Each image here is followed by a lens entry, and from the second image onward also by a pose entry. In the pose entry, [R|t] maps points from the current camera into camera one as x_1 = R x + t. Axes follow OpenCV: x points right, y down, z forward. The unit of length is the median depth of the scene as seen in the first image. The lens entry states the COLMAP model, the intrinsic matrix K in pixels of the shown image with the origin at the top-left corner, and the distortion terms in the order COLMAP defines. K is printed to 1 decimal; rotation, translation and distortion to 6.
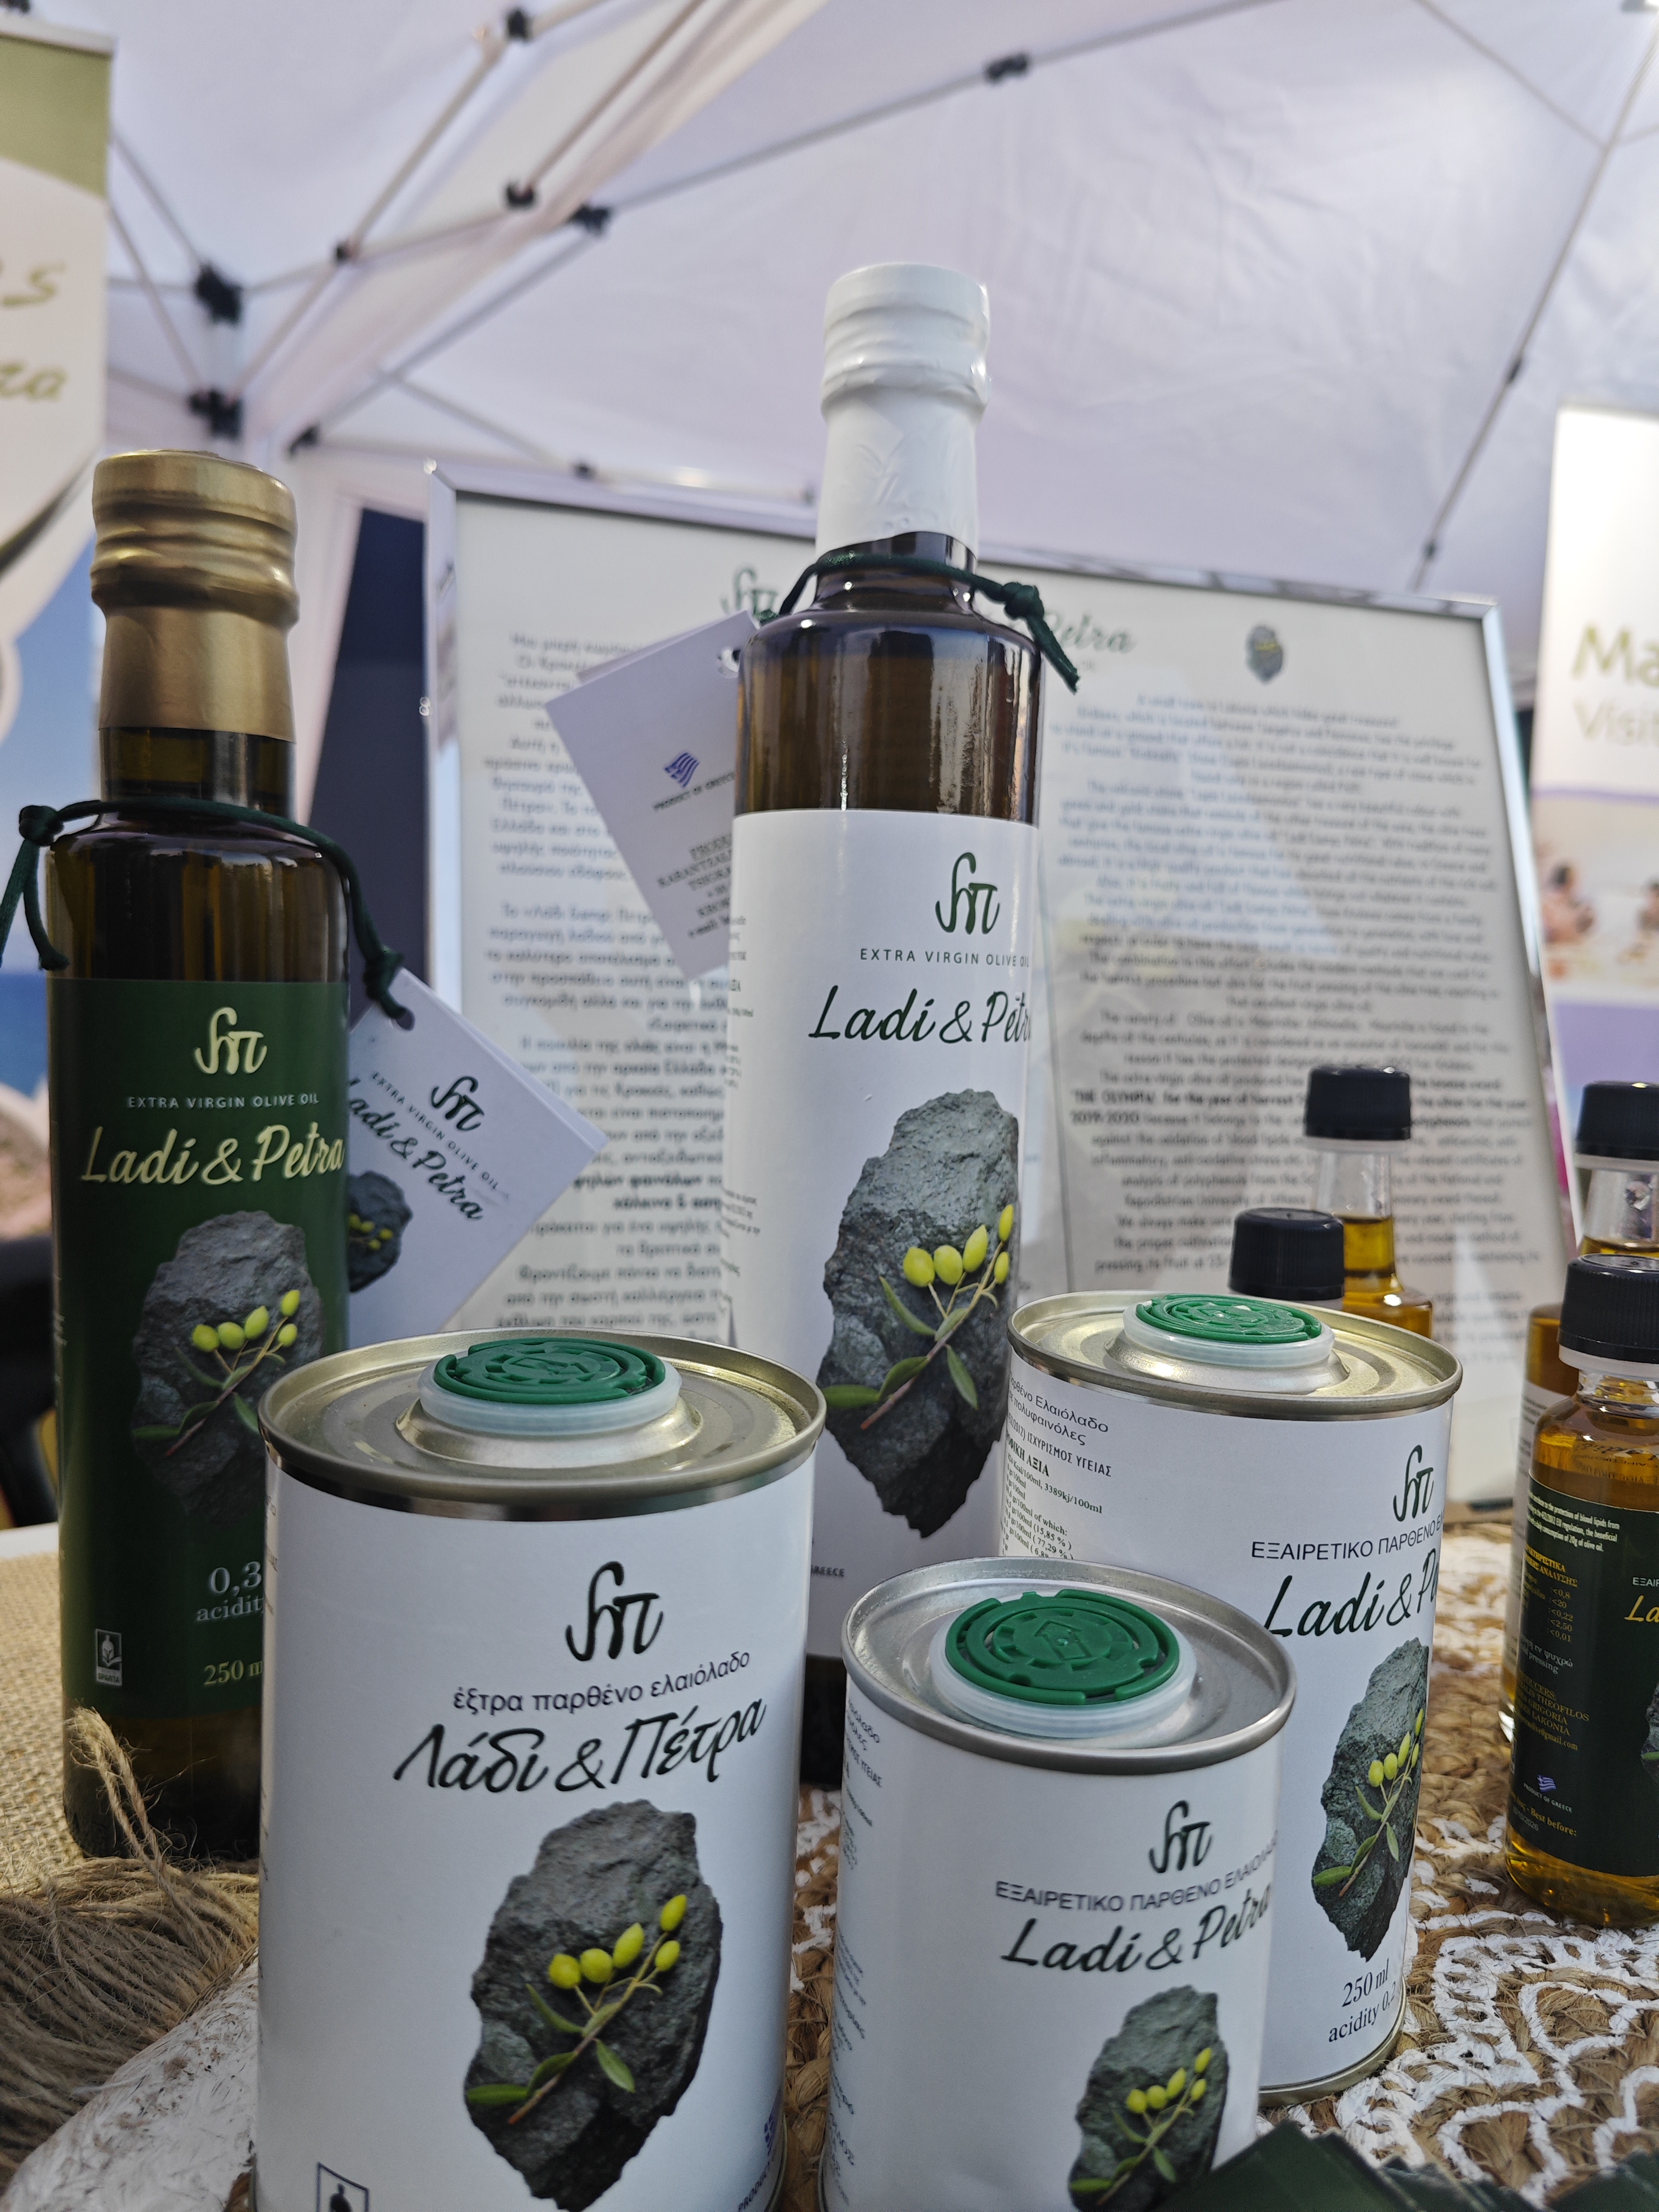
lens RADIAL K [[1499.4, 0, 845.1], [0, 1499.4, 1106.5], [0, 0, 1]] dist [0.006331, -0.012476]
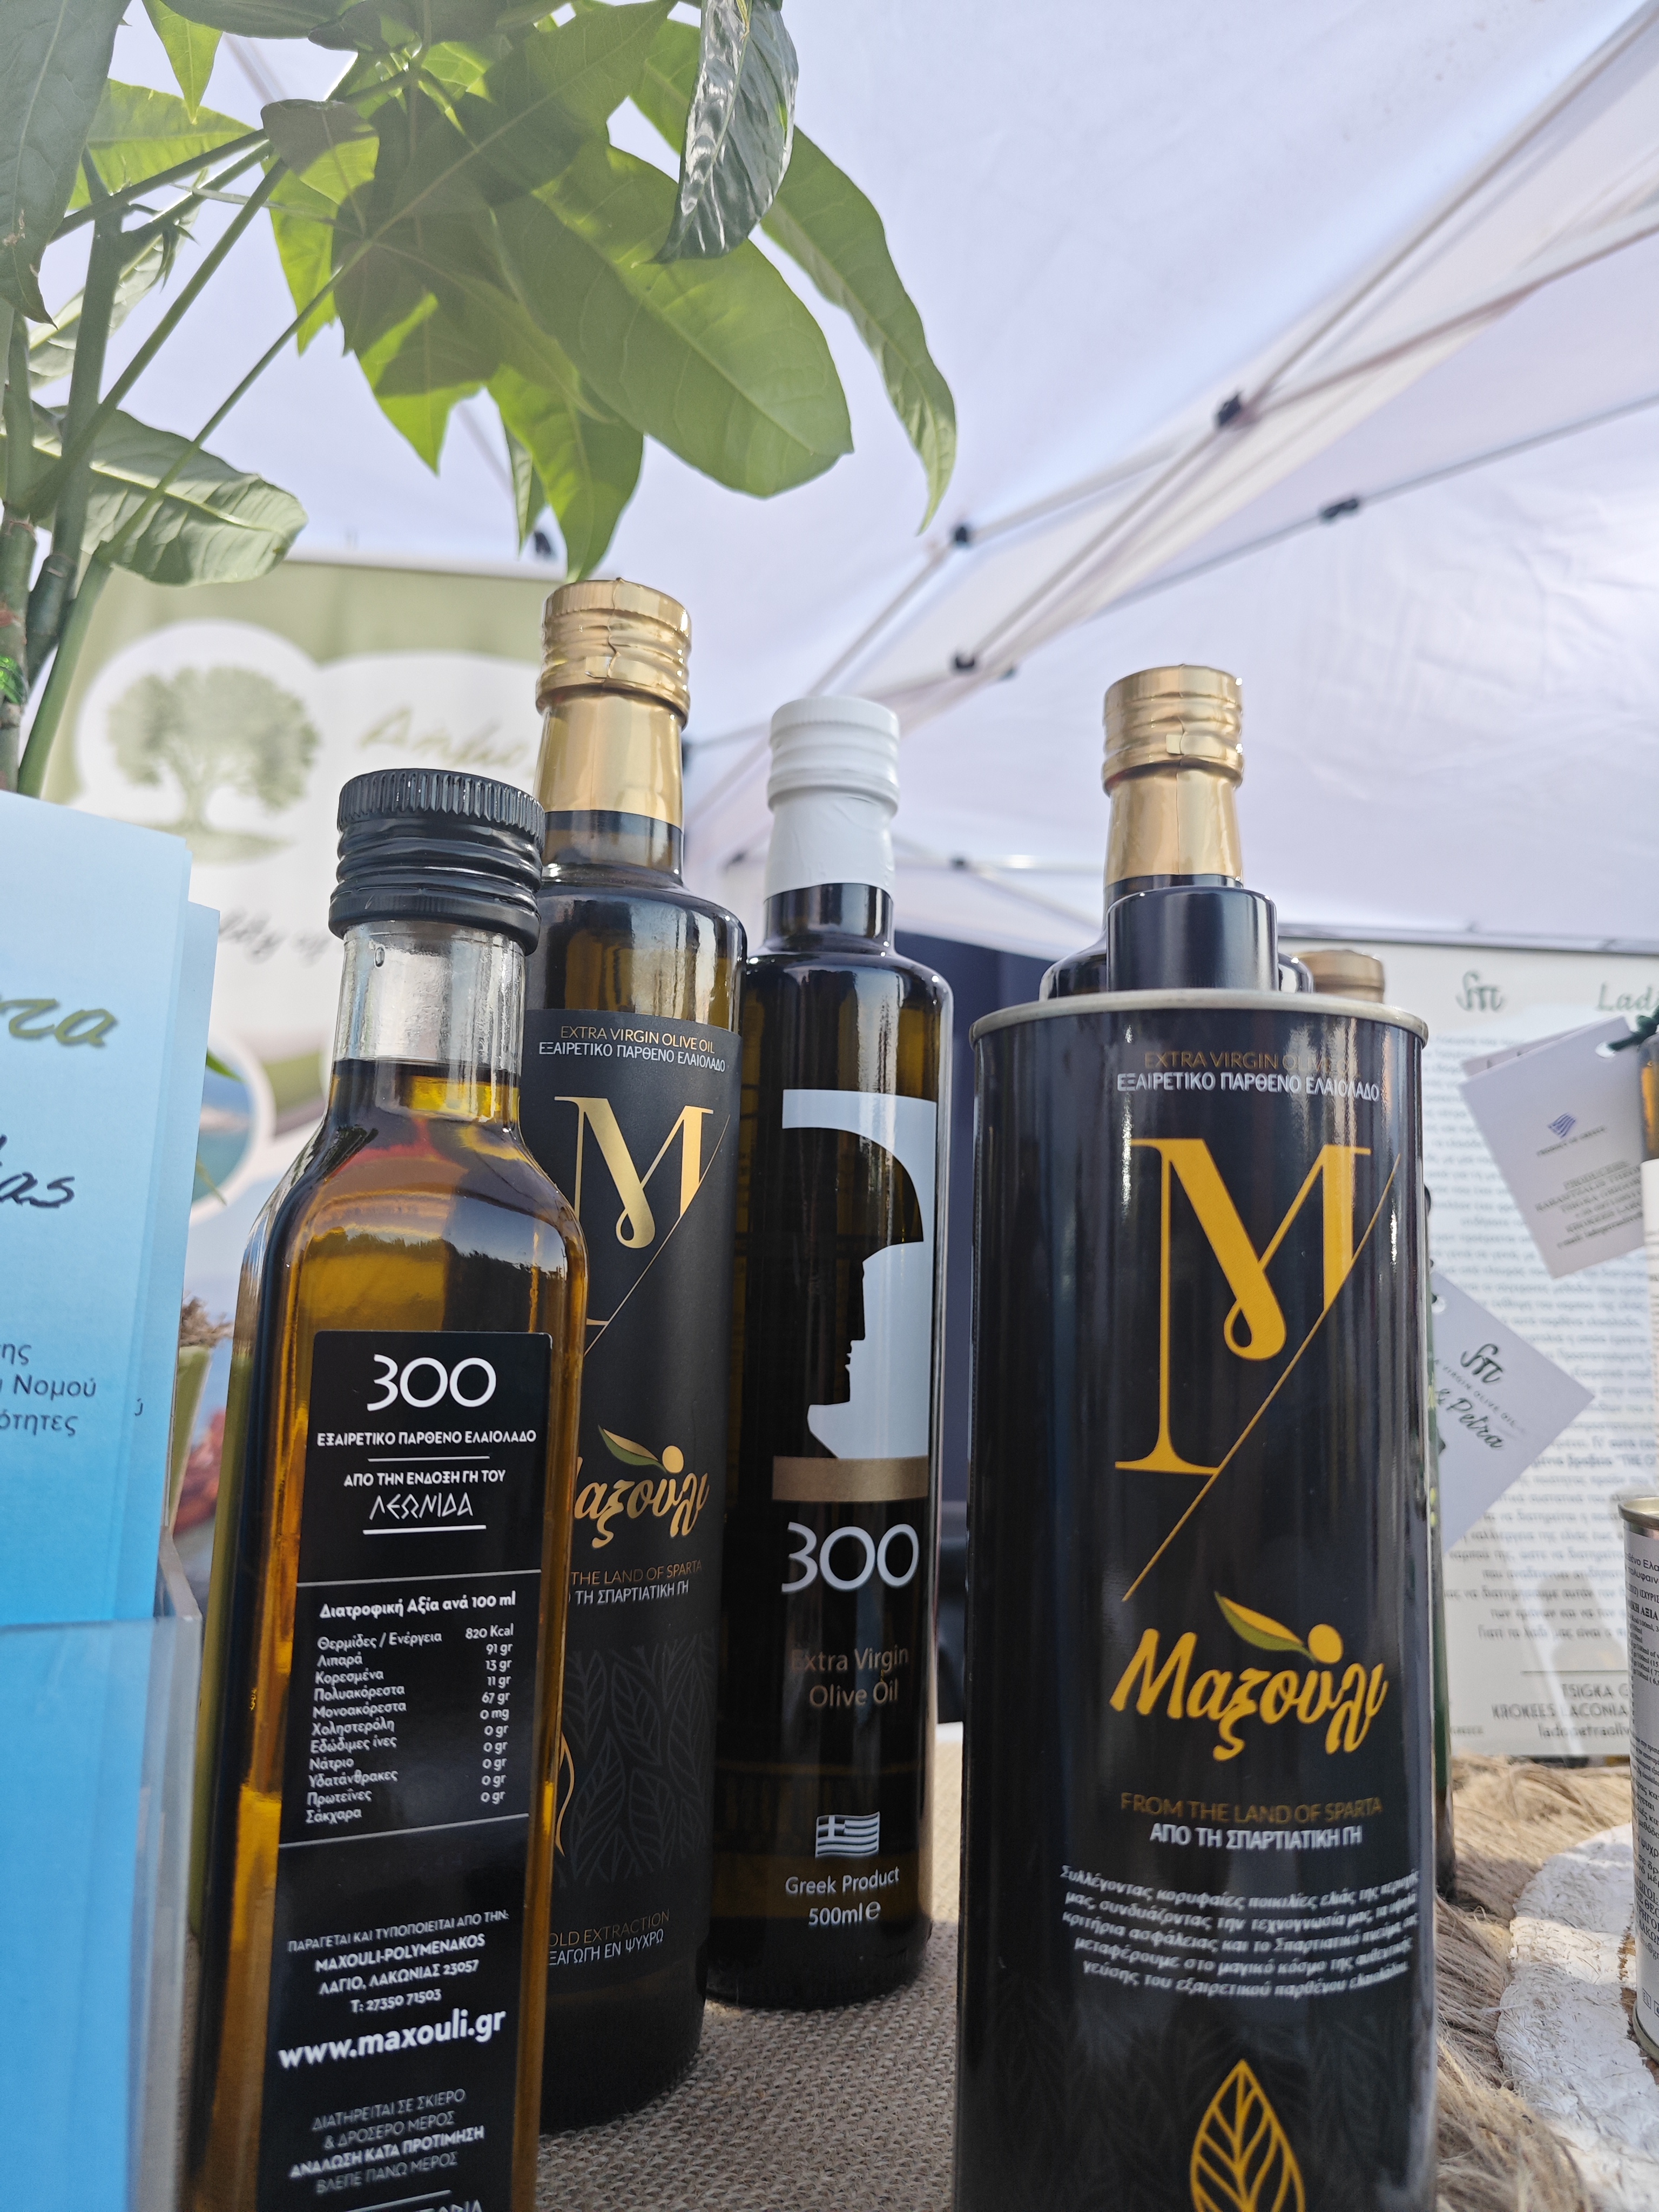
lens RADIAL K [[1499.4, 0, 841.3], [0, 1499.4, 1134.0], [0, 0, 1]] dist [0.006331, -0.012476]
pose [[0.983225, -0.040142, -0.177925, -0.373045], [0.002156, 0.977971, -0.208729, 0.050561], [0.182384, 0.204844, 0.961652, -0.327122]]
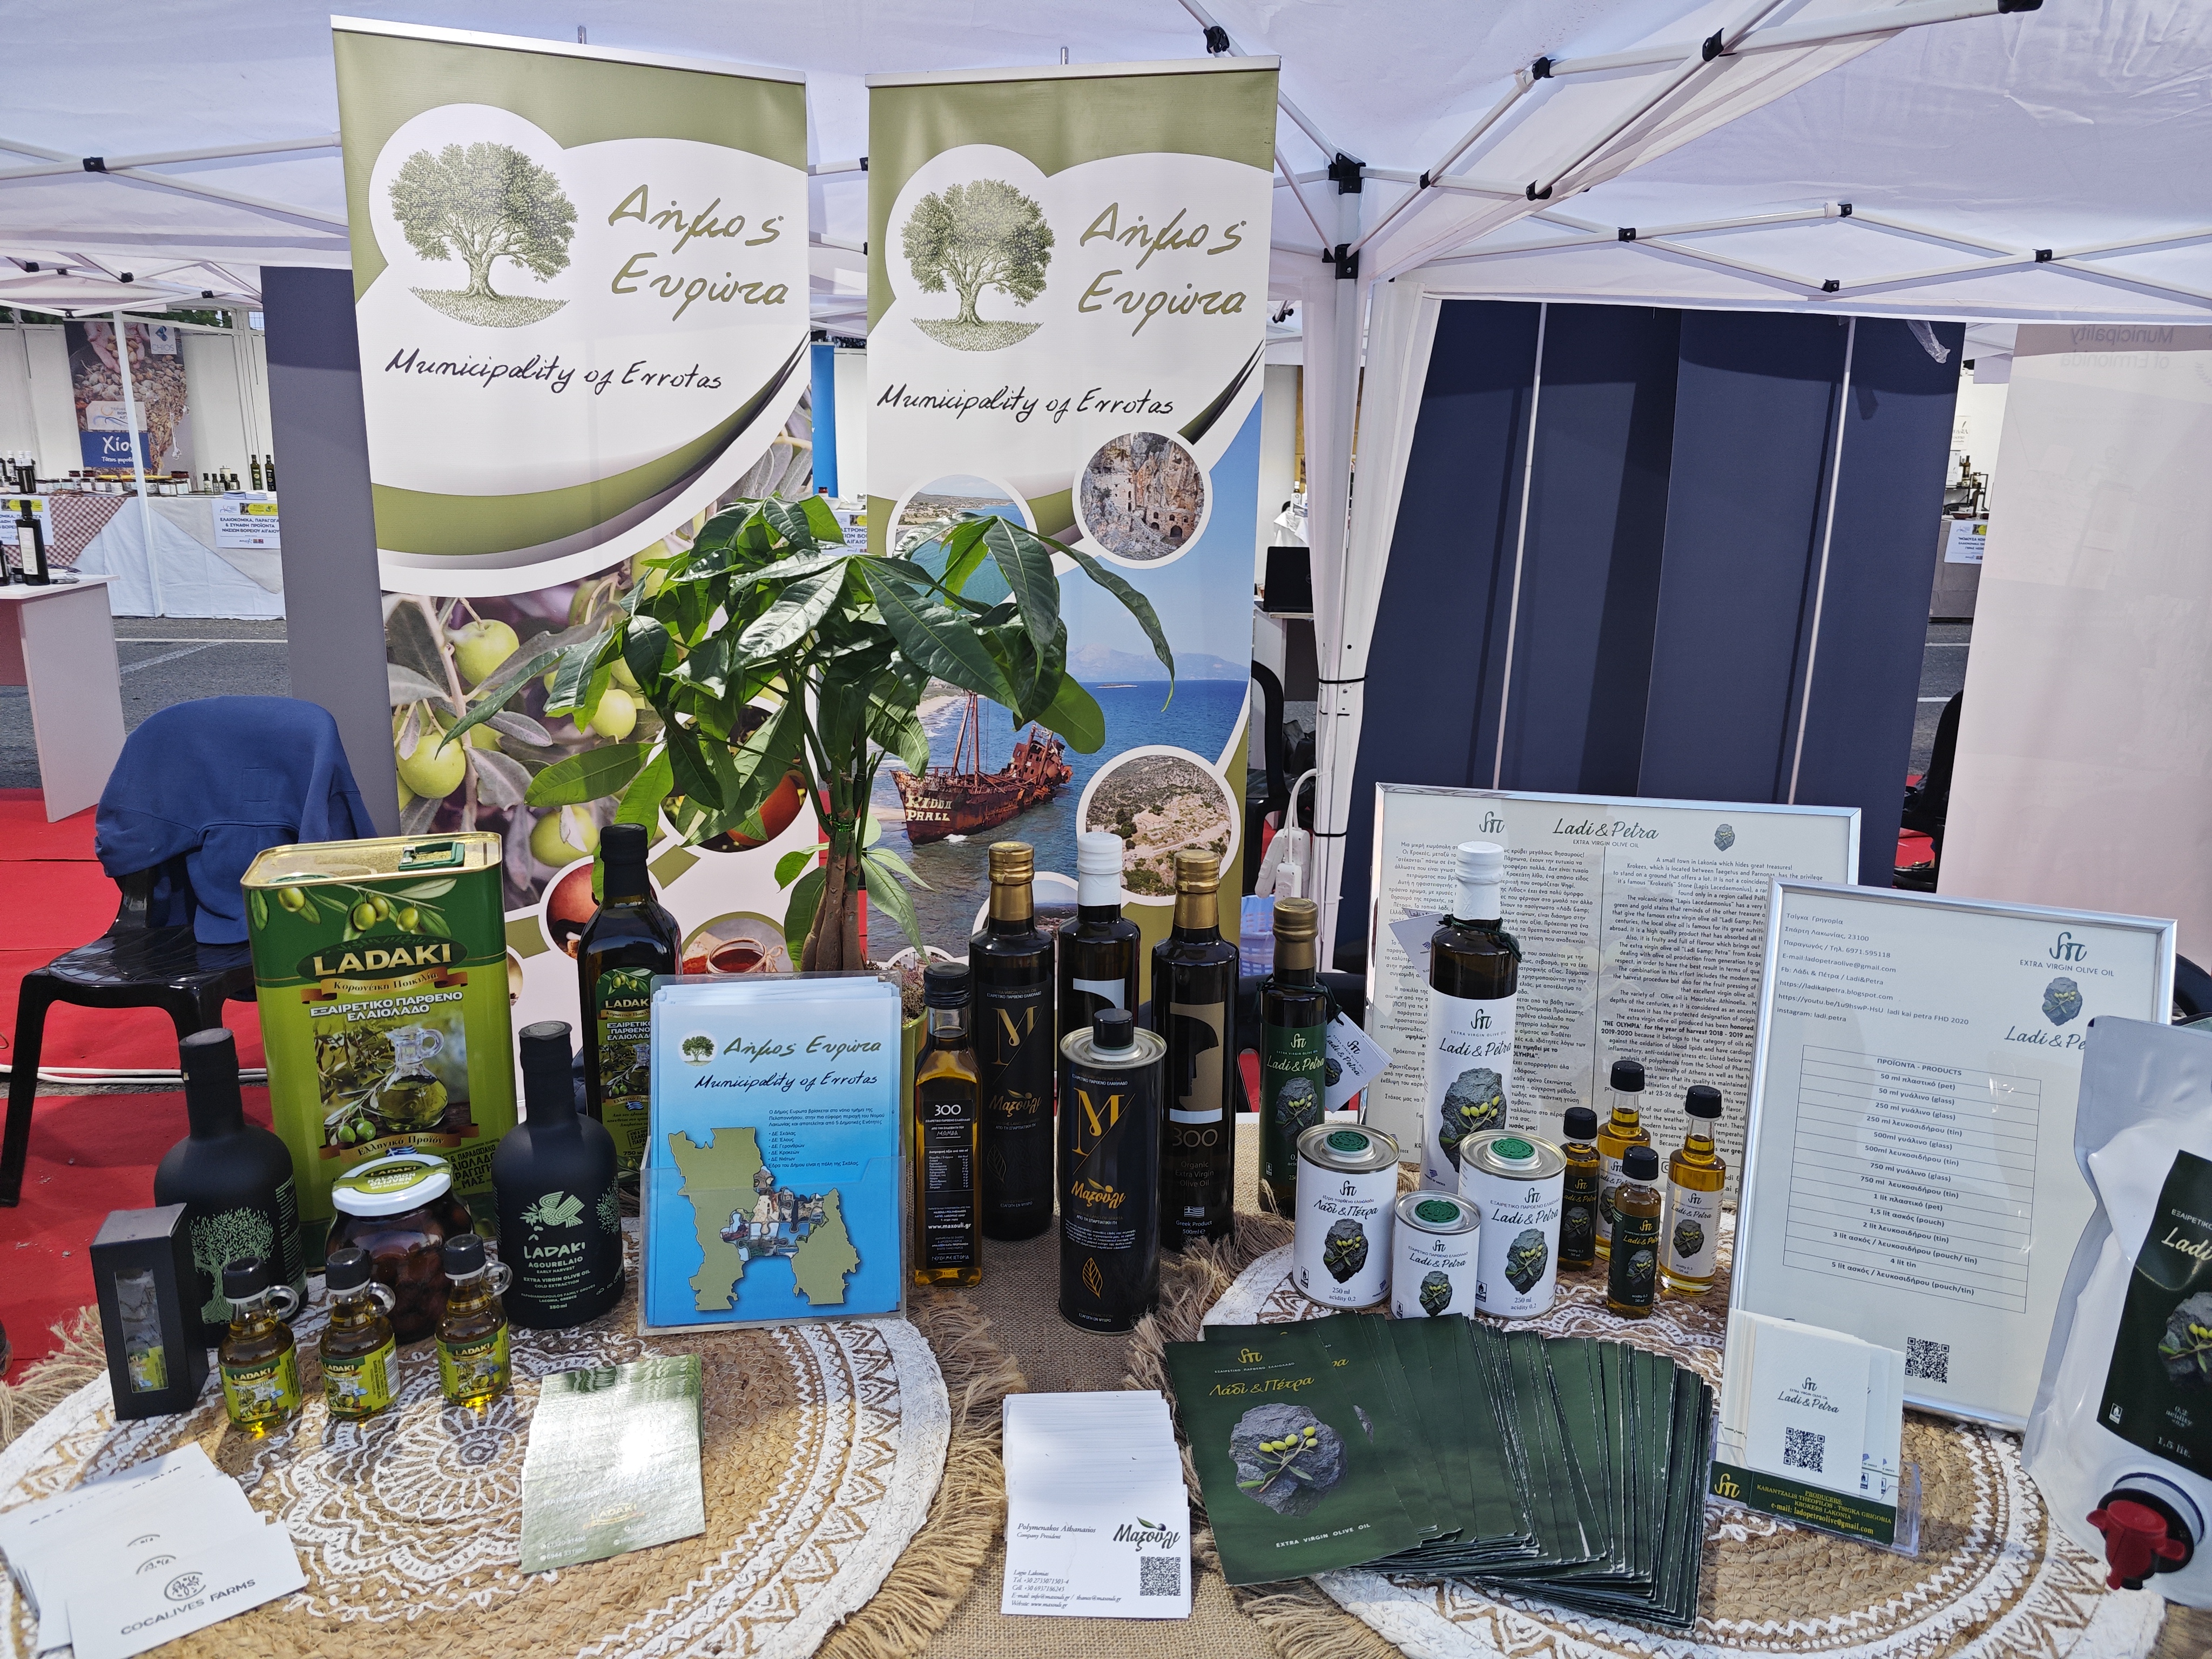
lens RADIAL K [[1499.4, 0, 1127.5], [0, 1499.4, 807.6], [0, 0, 1]] dist [0.006331, -0.012476]
pose [[0.858611, 0.084611, -0.505597, 0.714594], [-0.014695, 0.989942, 0.140709, -0.718319], [0.512417, -0.113384, 0.851218, -1.574671]]
